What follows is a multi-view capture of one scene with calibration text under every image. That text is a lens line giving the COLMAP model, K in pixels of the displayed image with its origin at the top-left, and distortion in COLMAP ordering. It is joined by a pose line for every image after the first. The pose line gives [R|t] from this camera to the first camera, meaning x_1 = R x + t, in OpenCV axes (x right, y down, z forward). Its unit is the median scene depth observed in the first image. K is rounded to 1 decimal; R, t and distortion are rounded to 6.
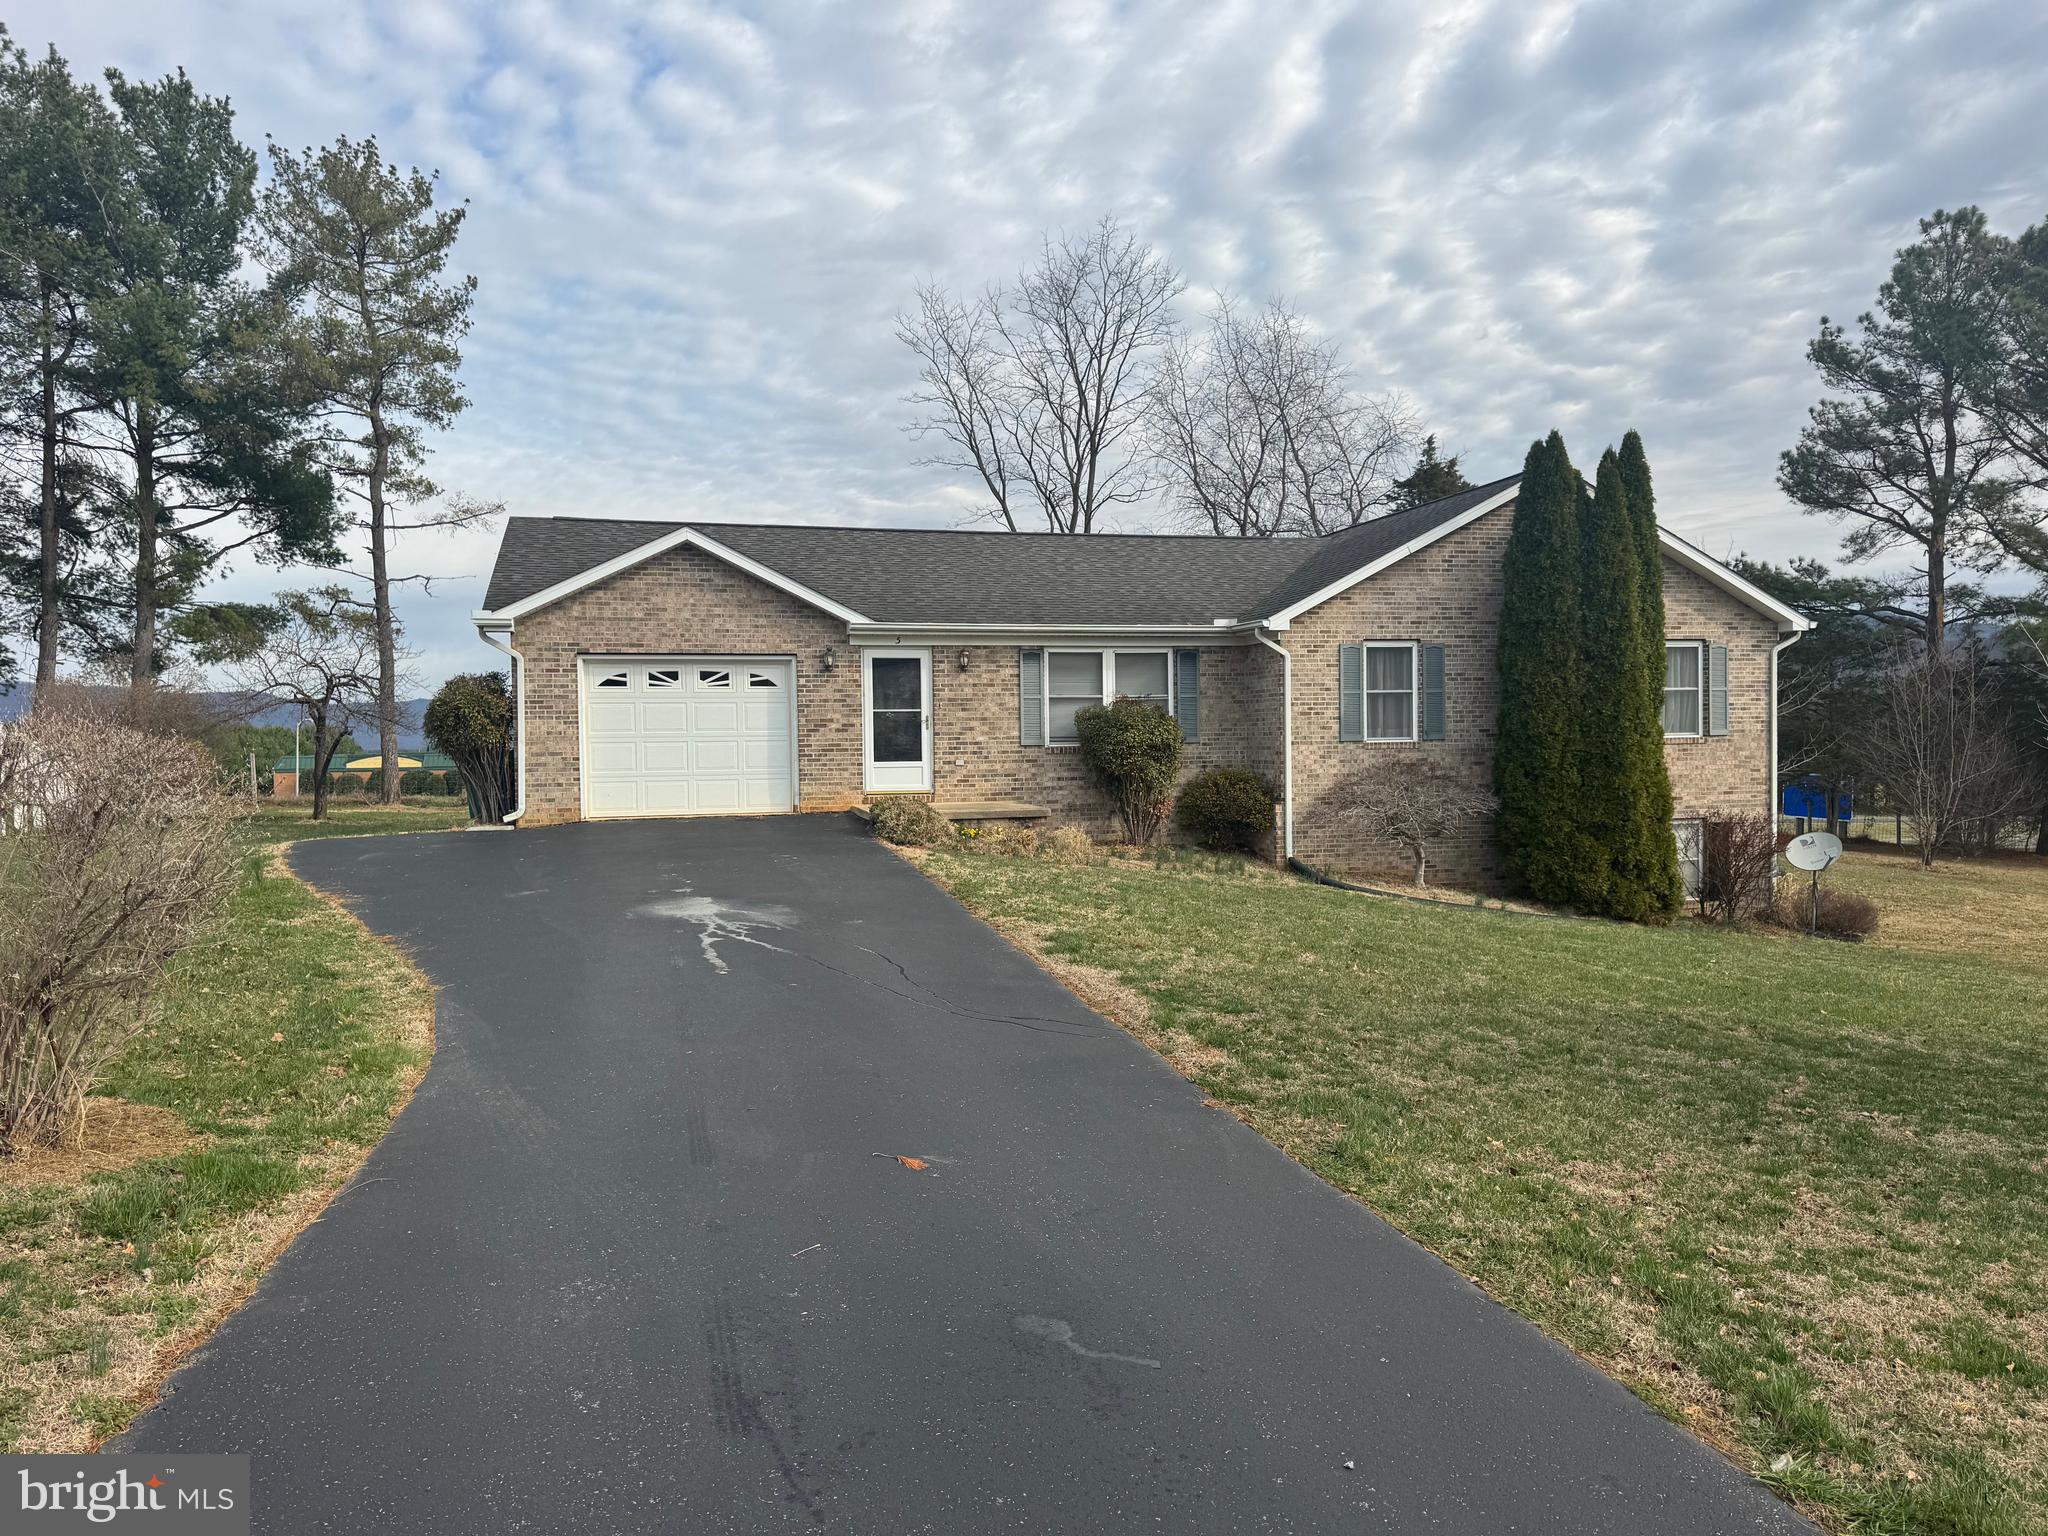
lens RADIAL K [[1442.4, 0, 1031.8], [0, 1442.4, 776.9], [0, 0, 1]] dist [0.073392, -0.074900]
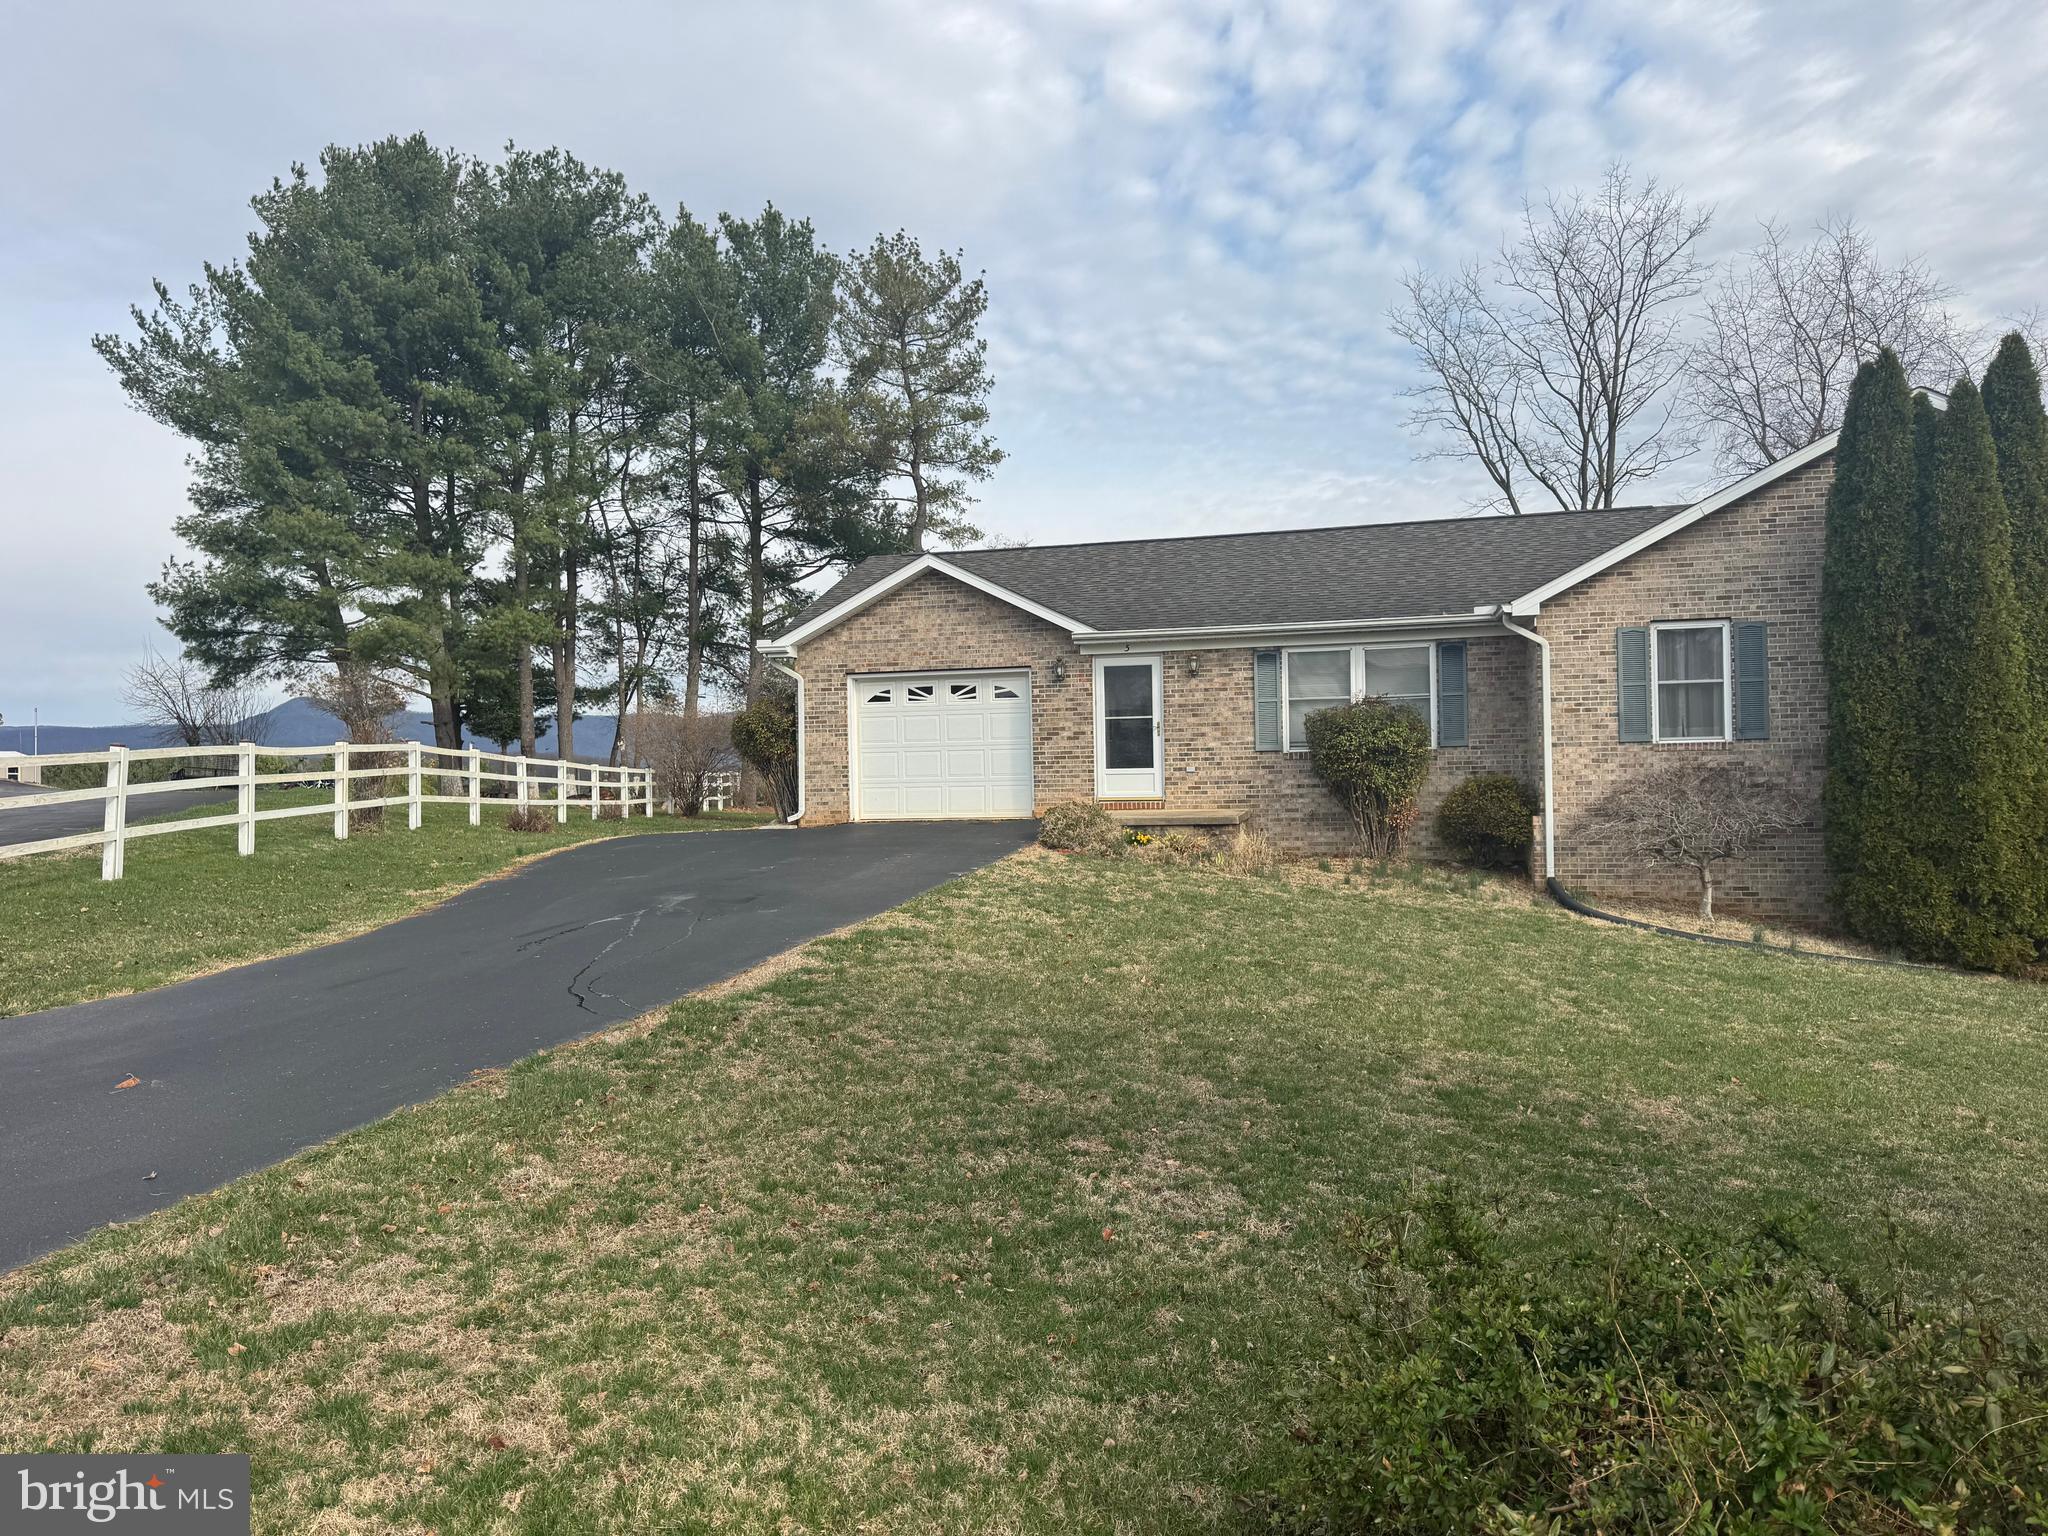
lens RADIAL K [[1434.1, 0, 1011.6], [0, 1434.1, 772.0], [0, 0, 1]] dist [0.193784, -0.419478]
pose [[0.878365, -0.003470, -0.477977, 0.311544], [-0.003664, 0.999895, -0.013993, 0.006269], [0.477976, 0.014042, 0.878261, 0.077079]]
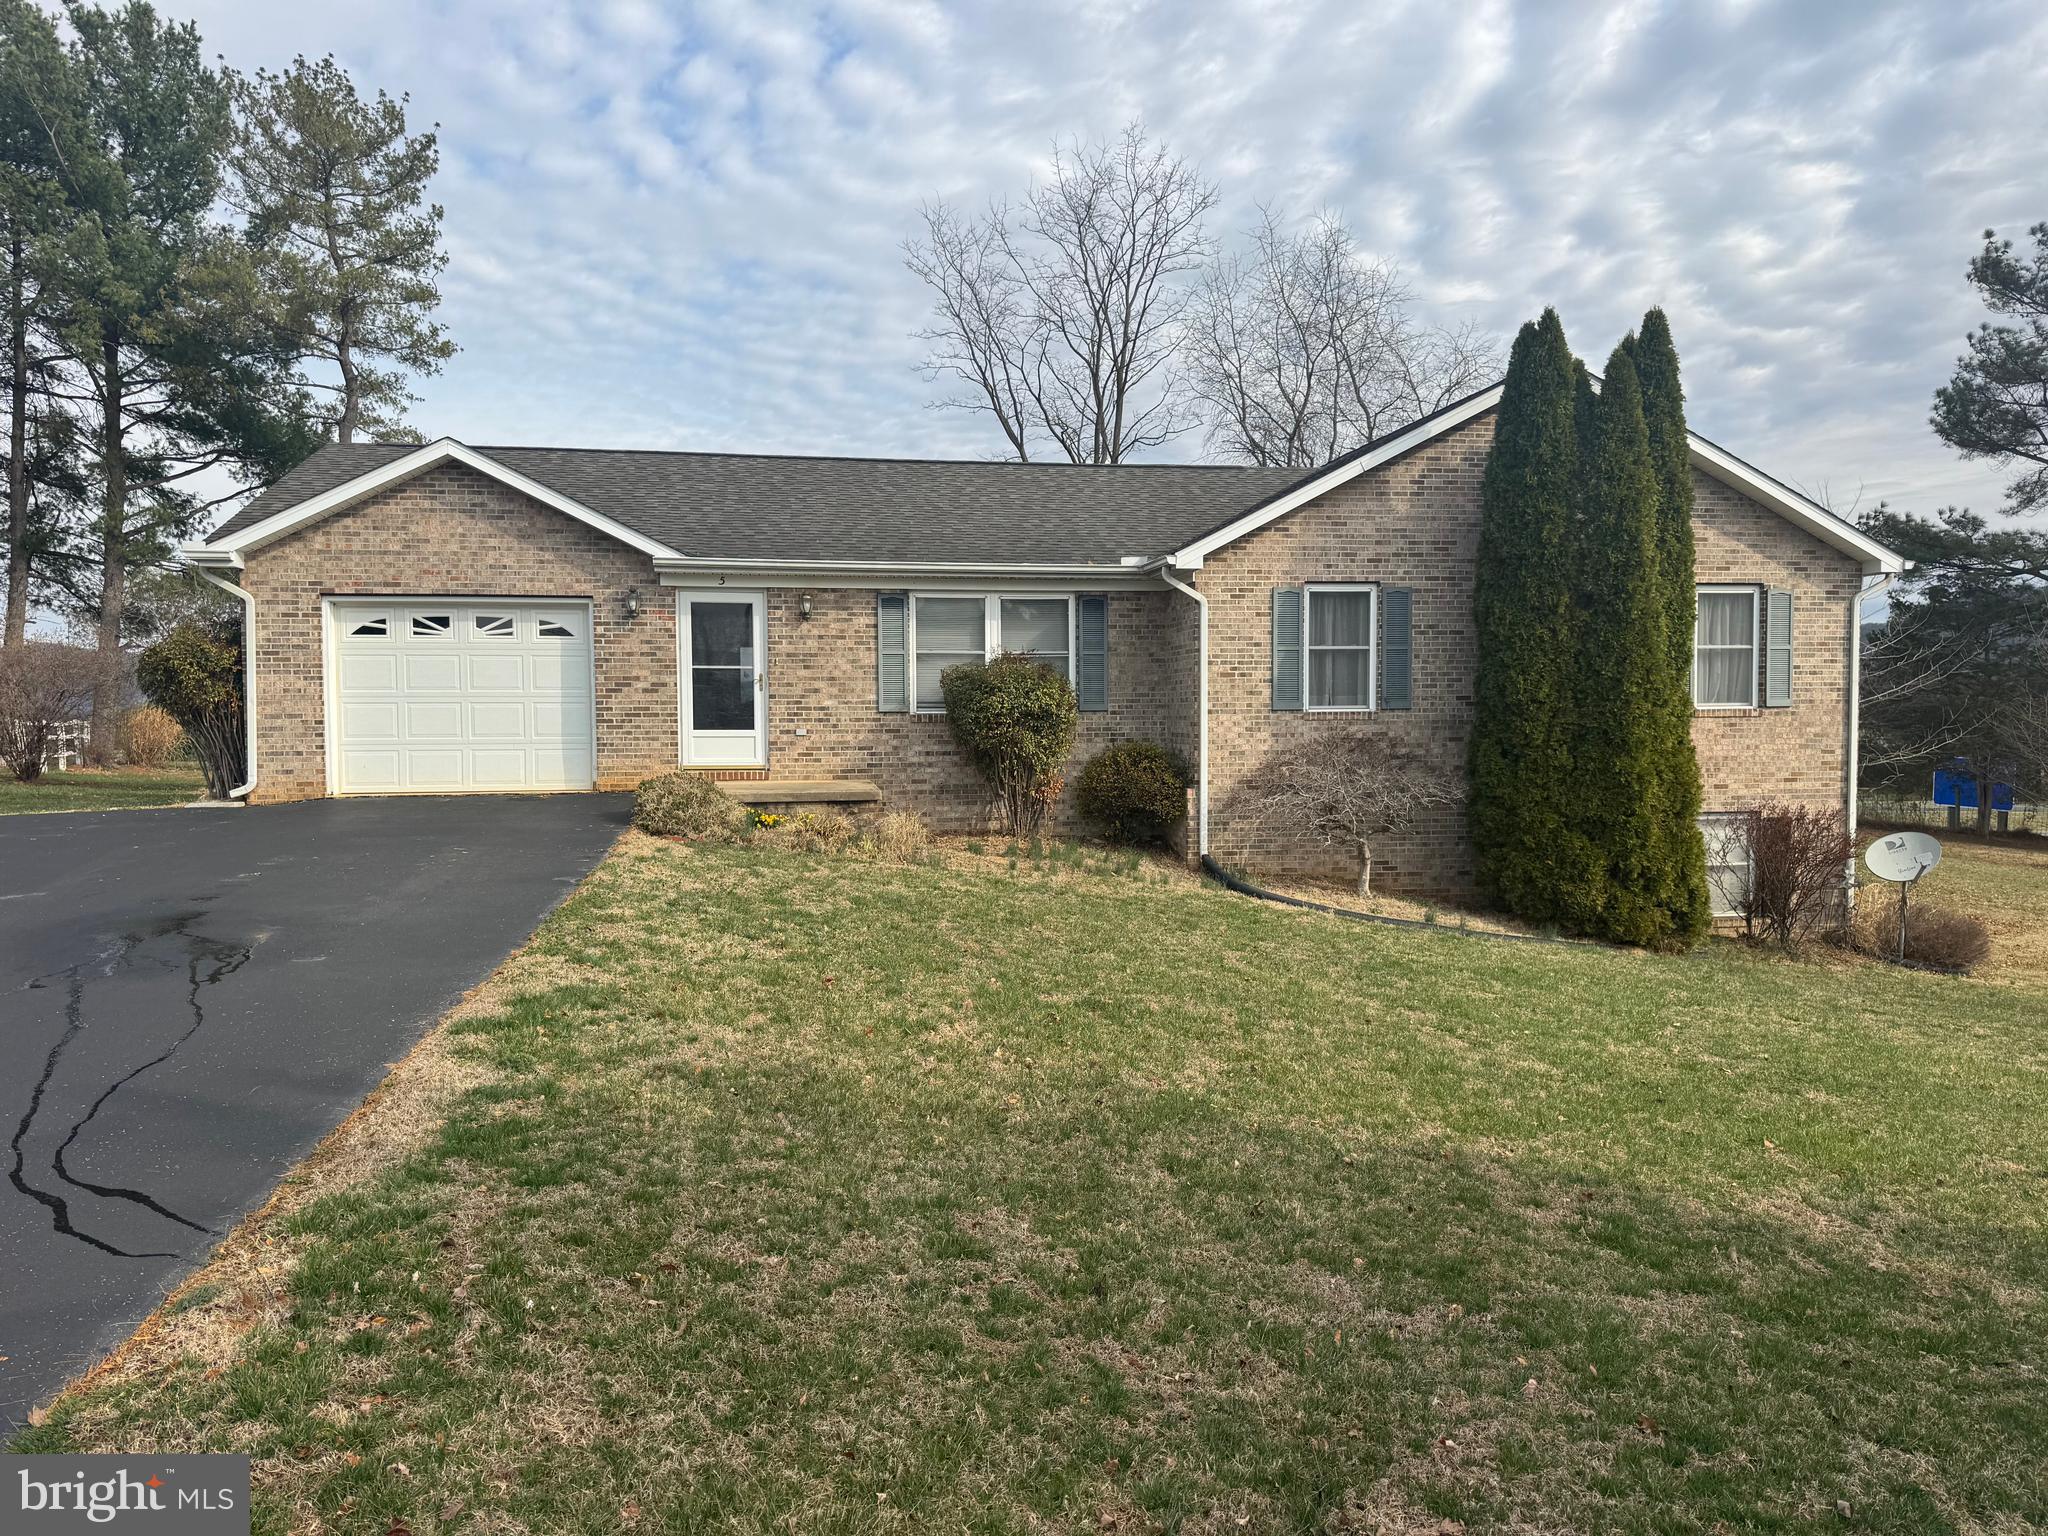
lens RADIAL K [[1442.4, 0, 1031.8], [0, 1442.4, 776.9], [0, 0, 1]] dist [0.073392, -0.074900]
pose [[0.995593, 0.012357, -0.092964, 0.156228], [-0.010725, 0.999780, 0.018035, -0.000630], [0.093167, -0.016958, 0.995506, 0.195418]]
